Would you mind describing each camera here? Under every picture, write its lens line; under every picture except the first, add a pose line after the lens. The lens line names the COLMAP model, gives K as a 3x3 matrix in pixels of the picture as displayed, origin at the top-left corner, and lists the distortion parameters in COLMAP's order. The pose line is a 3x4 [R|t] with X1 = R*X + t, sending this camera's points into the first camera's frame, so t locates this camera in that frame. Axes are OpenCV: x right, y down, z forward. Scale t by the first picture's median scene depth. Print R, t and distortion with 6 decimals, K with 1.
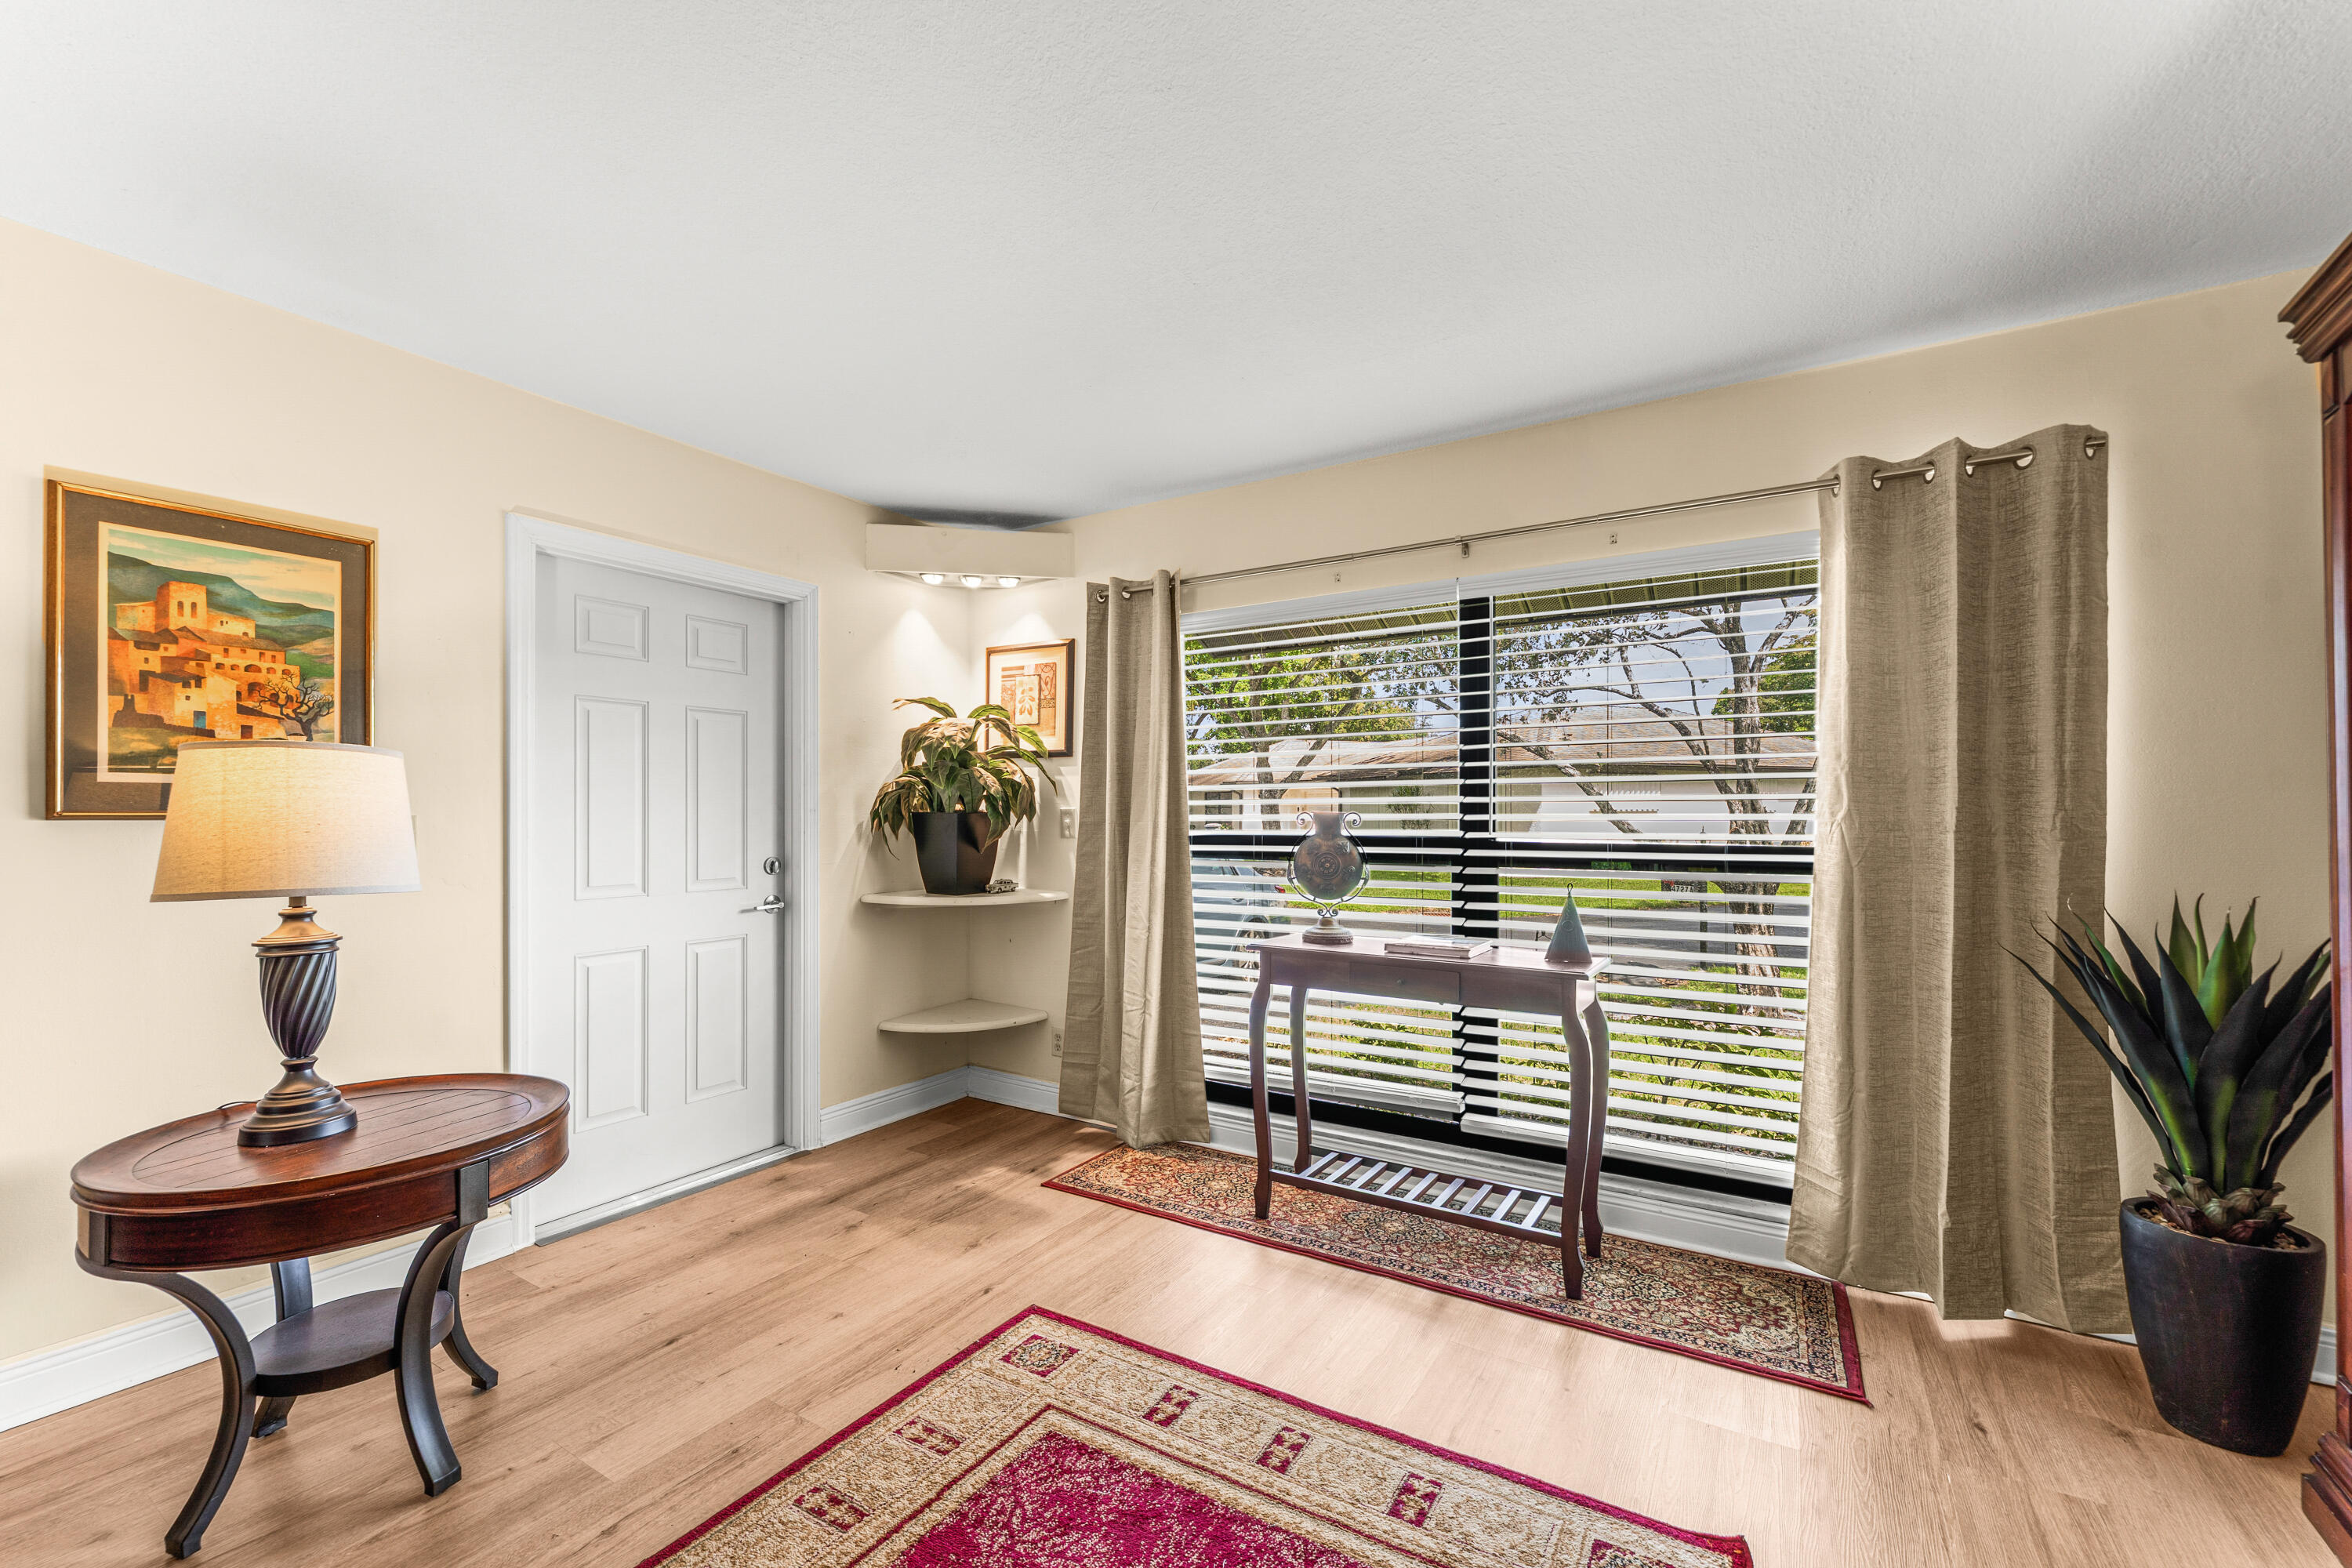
lens RADIAL K [[955.9, 0, 1171.6], [0, 955.9, 798.2], [0, 0, 1]] dist [-0.001270, -0.000179]
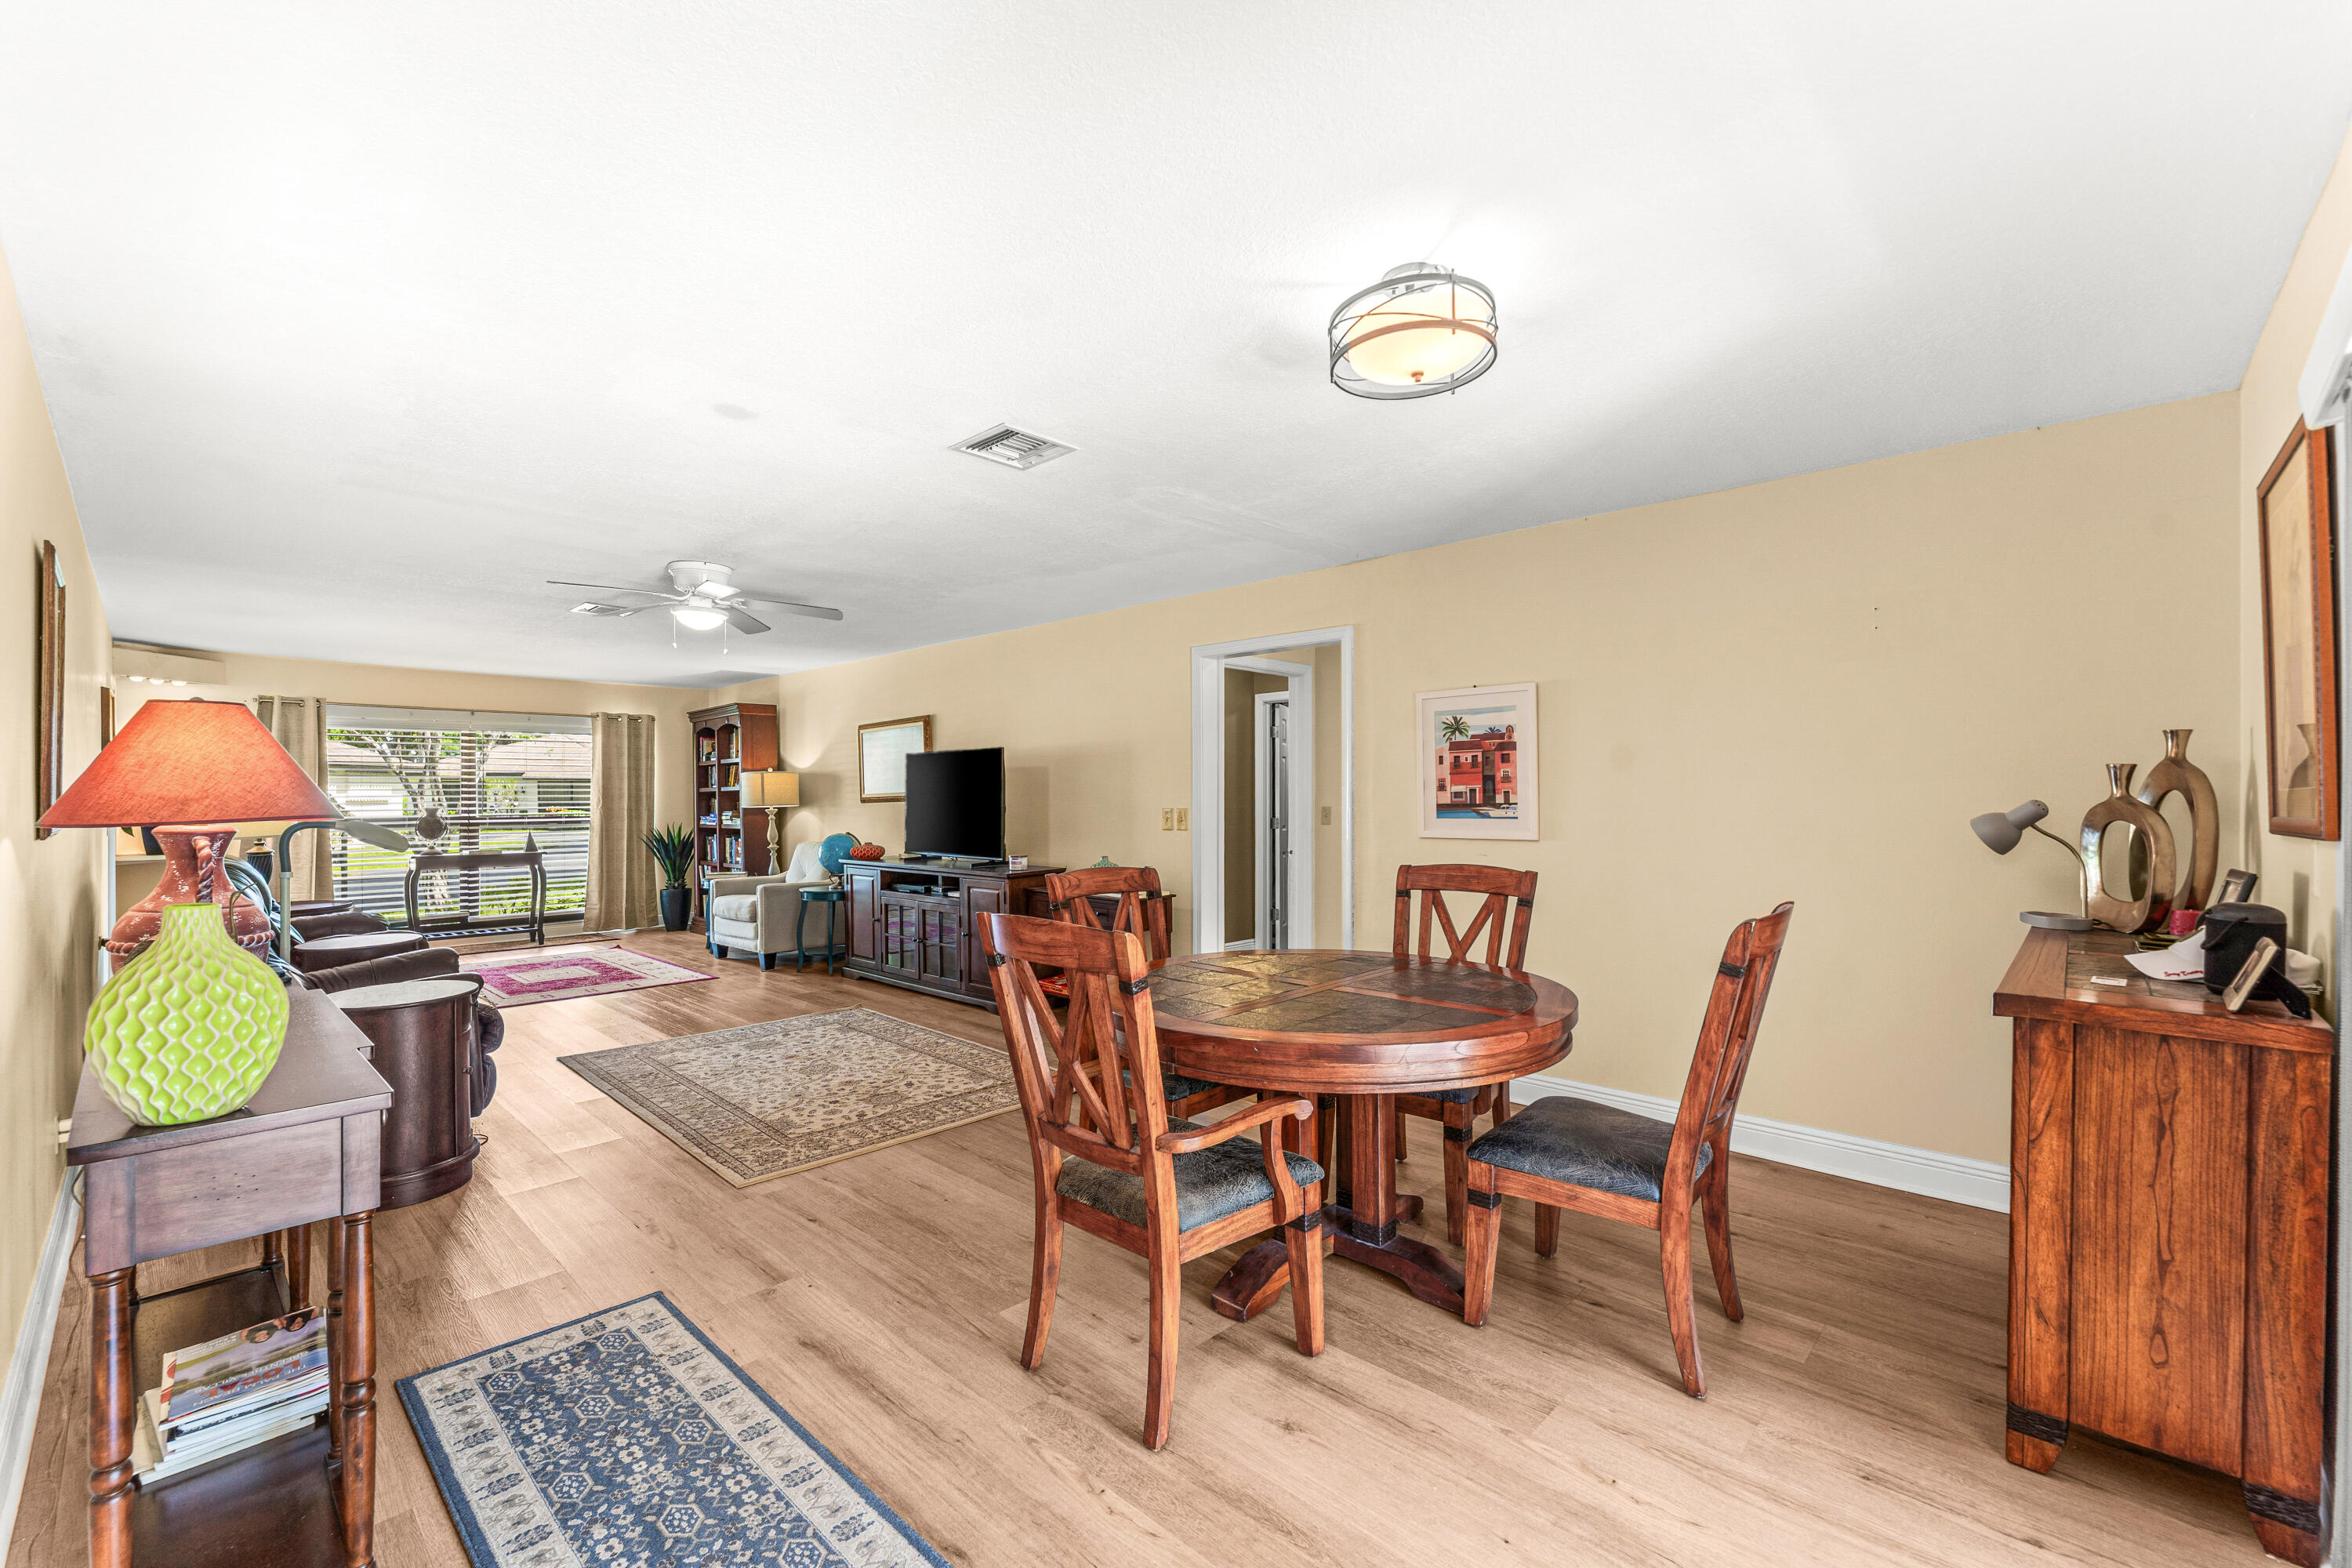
lens RADIAL K [[977.1, 0, 1172.6], [0, 977.1, 794.6], [0, 0, 1]] dist [-0.001571, 0.000009]
pose [[0.199257, -0.000020, 0.979947, -2.663996], [-0.009478, 0.999953, 0.001948, -0.057779], [-0.979901, -0.009676, 0.199248, -2.009133]]
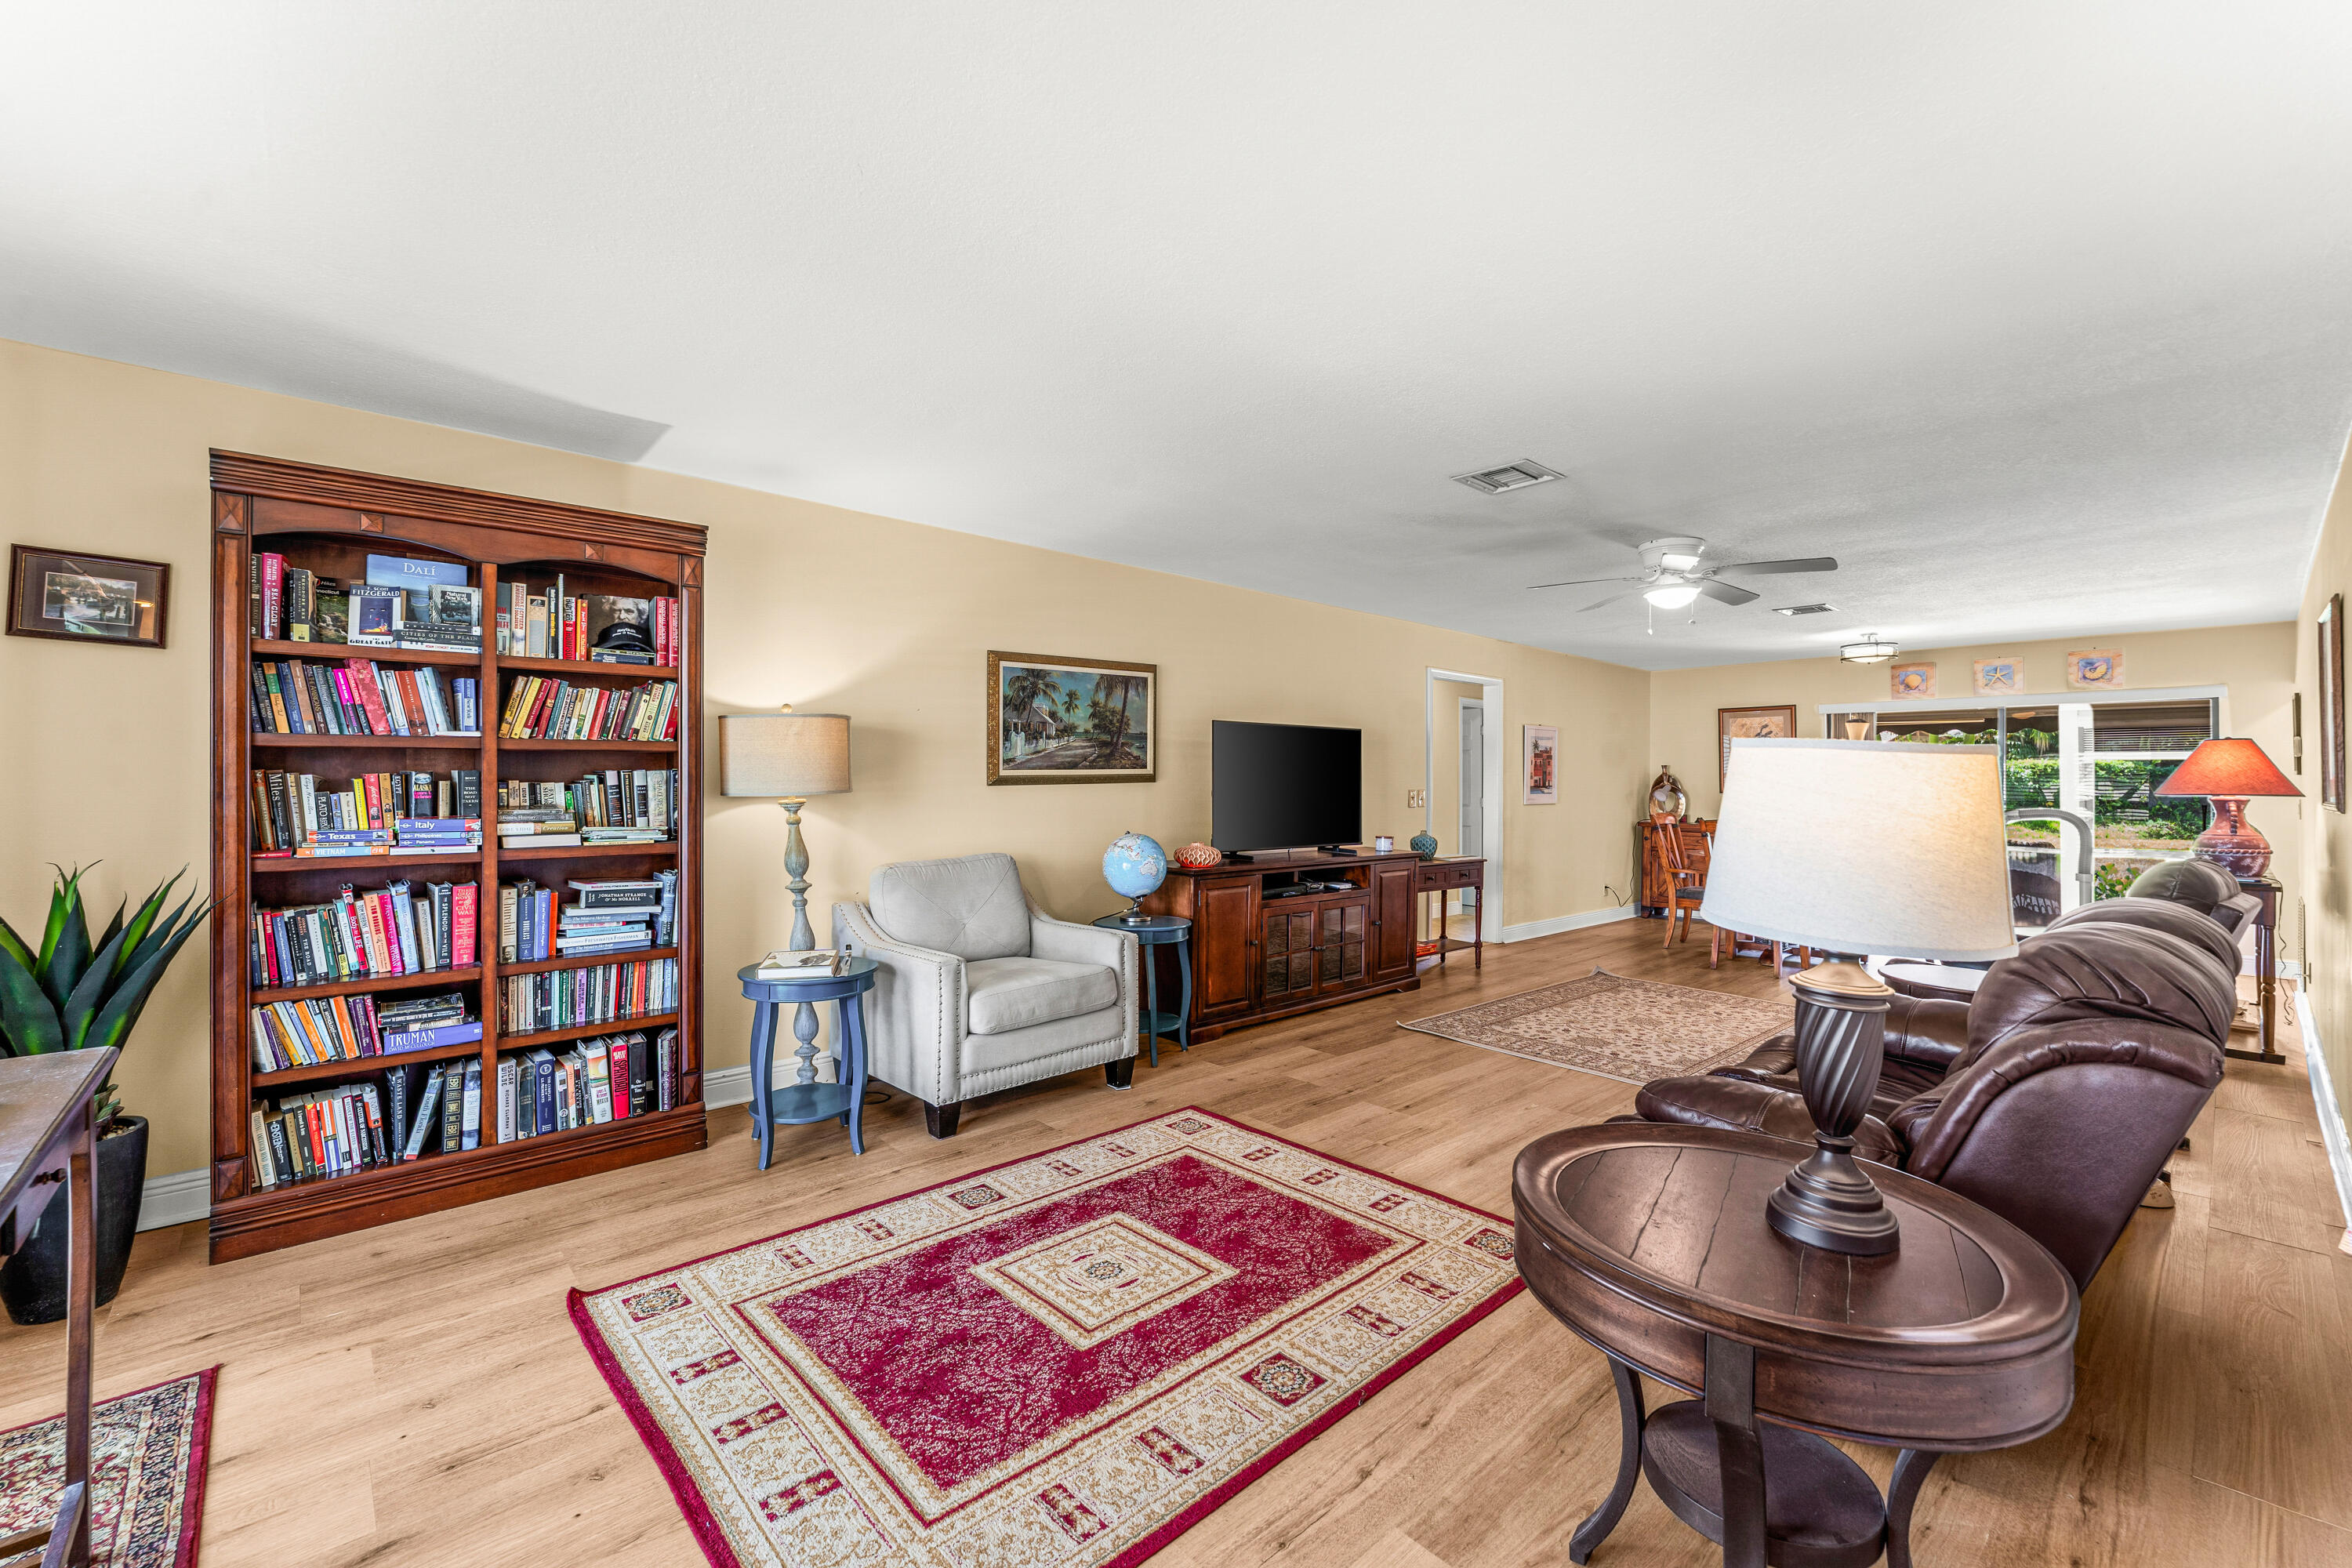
lens RADIAL K [[967.0, 0, 1168.8], [0, 967.0, 799.8], [0, 0, 1]] dist [0.000073, -0.000189]
pose [[-0.963296, -0.012858, 0.268135, -0.447974], [-0.011650, 0.999914, 0.006093, -0.000144], [-0.268190, 0.002746, -0.963362, 1.436883]]
